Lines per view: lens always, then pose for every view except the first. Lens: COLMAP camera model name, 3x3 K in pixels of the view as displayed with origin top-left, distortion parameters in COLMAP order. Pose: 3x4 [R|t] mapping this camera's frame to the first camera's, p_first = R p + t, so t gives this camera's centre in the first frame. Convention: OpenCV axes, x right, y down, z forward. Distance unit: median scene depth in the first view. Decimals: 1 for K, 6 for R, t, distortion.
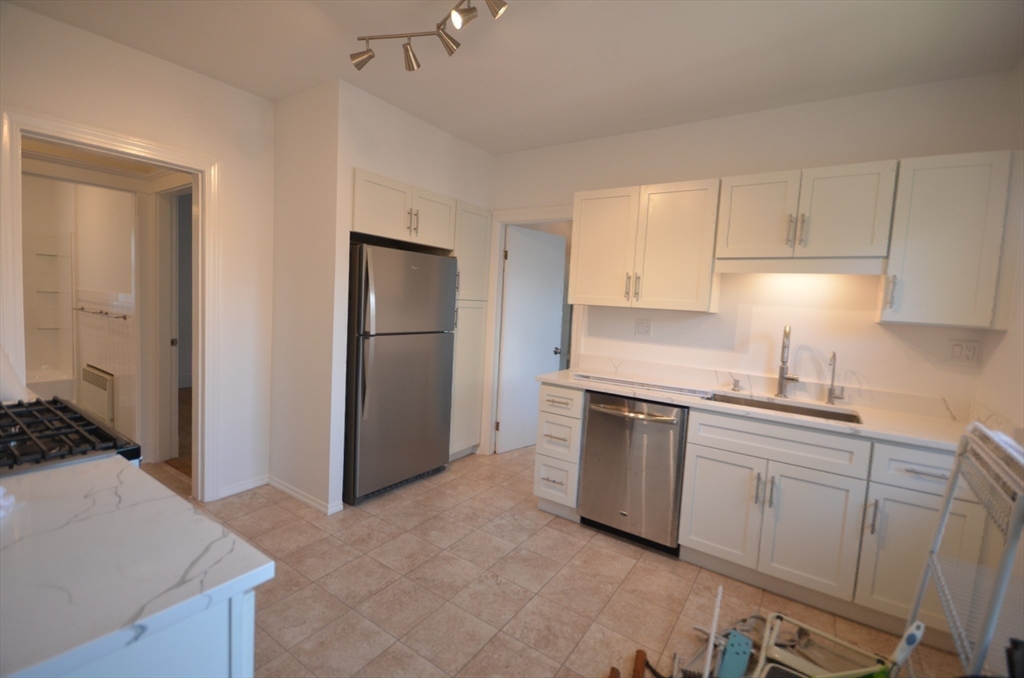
lens RADIAL K [[445.7, 0, 514.7], [0, 445.7, 334.7], [0, 0, 1]] dist [-0.002130, -0.000023]
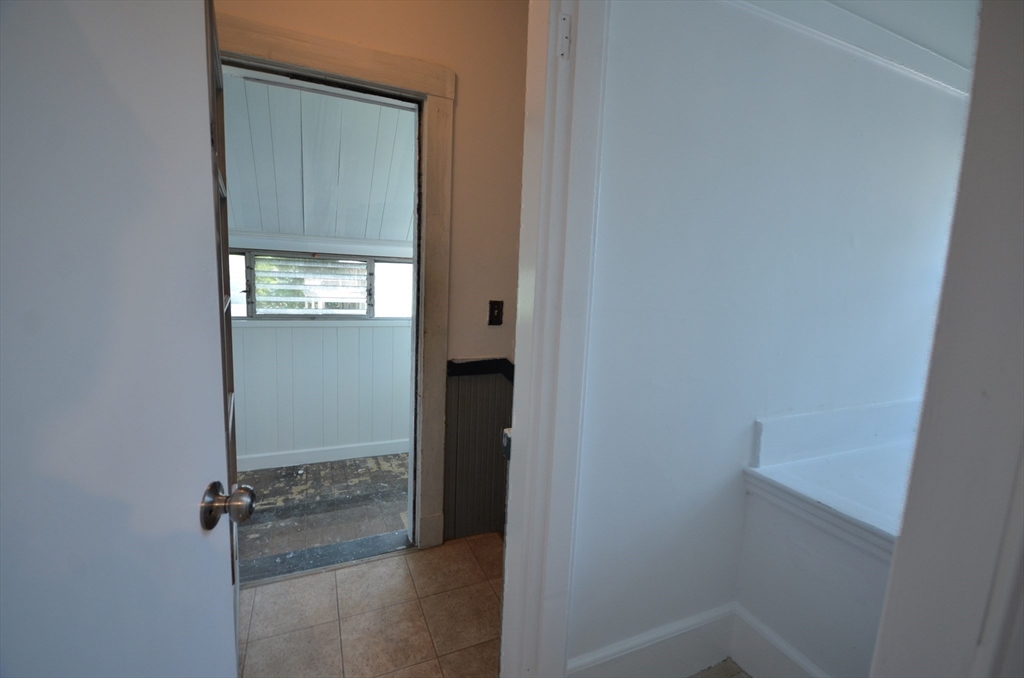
lens RADIAL K [[445.7, 0, 514.7], [0, 445.7, 334.7], [0, 0, 1]] dist [-0.002130, -0.000023]
pose [[0.536434, -0.140732, 0.832126, 0.044621], [0.050976, 0.989601, 0.134503, -0.065743], [-0.842402, -0.029733, 0.538029, 1.420267]]
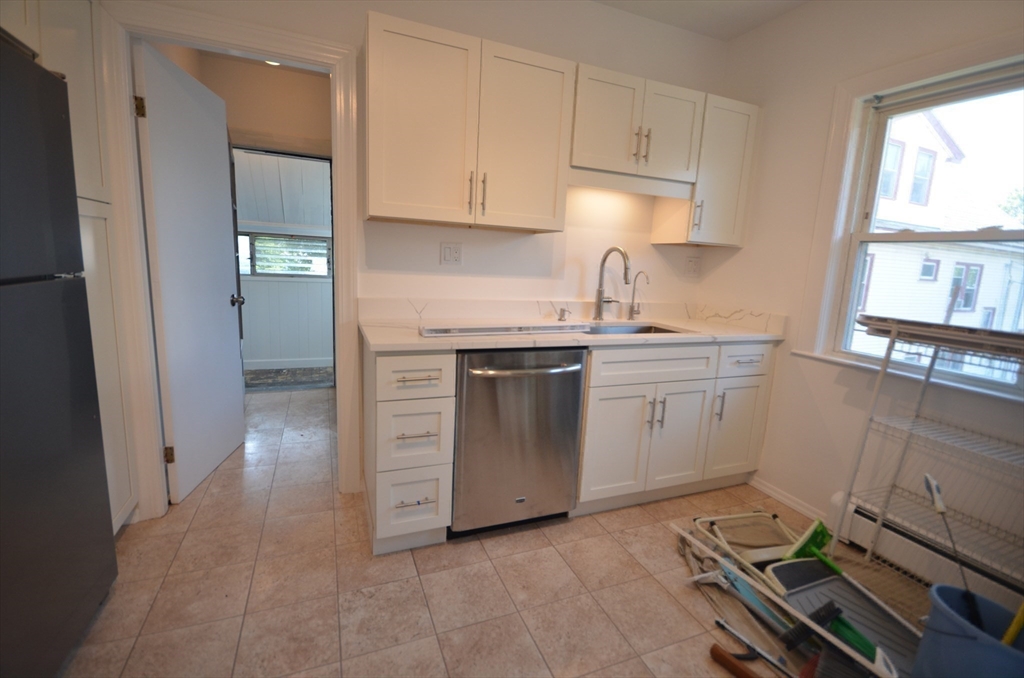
lens RADIAL K [[445.7, 0, 514.7], [0, 445.7, 334.7], [0, 0, 1]] dist [-0.002130, -0.000023]
pose [[0.556900, -0.164186, 0.814190, -0.333760], [0.043427, 0.984683, 0.168862, -0.005297], [-0.829444, -0.058681, 0.555499, 0.597118]]
